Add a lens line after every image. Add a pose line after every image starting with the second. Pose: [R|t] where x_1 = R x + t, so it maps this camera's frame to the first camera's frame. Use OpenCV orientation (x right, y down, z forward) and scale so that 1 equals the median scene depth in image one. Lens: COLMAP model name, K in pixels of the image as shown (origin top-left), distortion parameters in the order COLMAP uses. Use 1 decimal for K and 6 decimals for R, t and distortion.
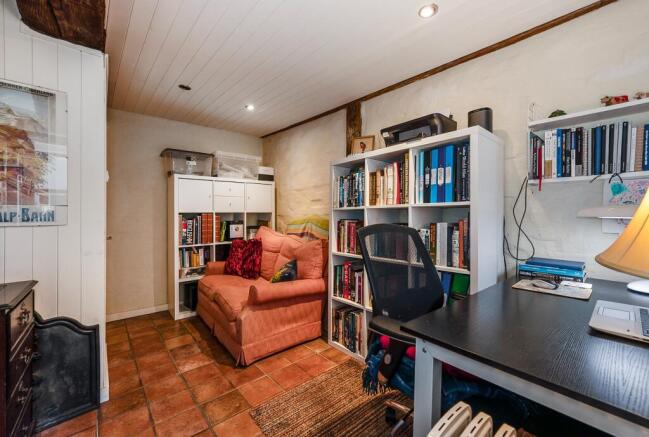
lens RADIAL K [[265.2, 0, 324.5], [0, 265.2, 218.5], [0, 0, 1]] dist [0.000163, 0.000016]
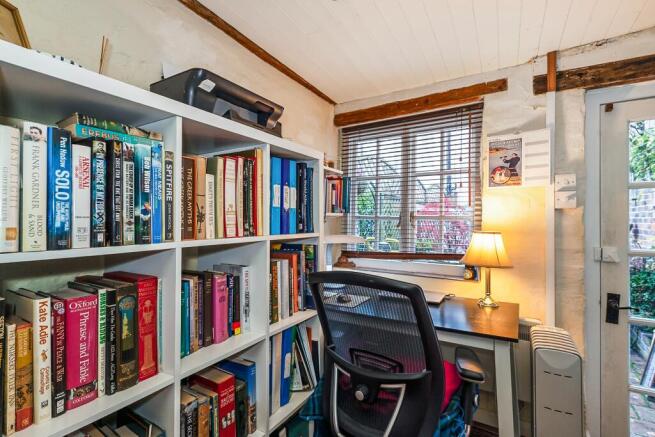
lens RADIAL K [[321.1, 0, 327.2], [0, 321.1, 225.0], [0, 0, 1]] dist [-0.001268, -0.000174]
pose [[-0.318067, 0.000375, 0.948068, -0.363276], [0.014266, 0.999889, 0.004391, -0.073629], [-0.947961, 0.014922, -0.318037, 0.986936]]
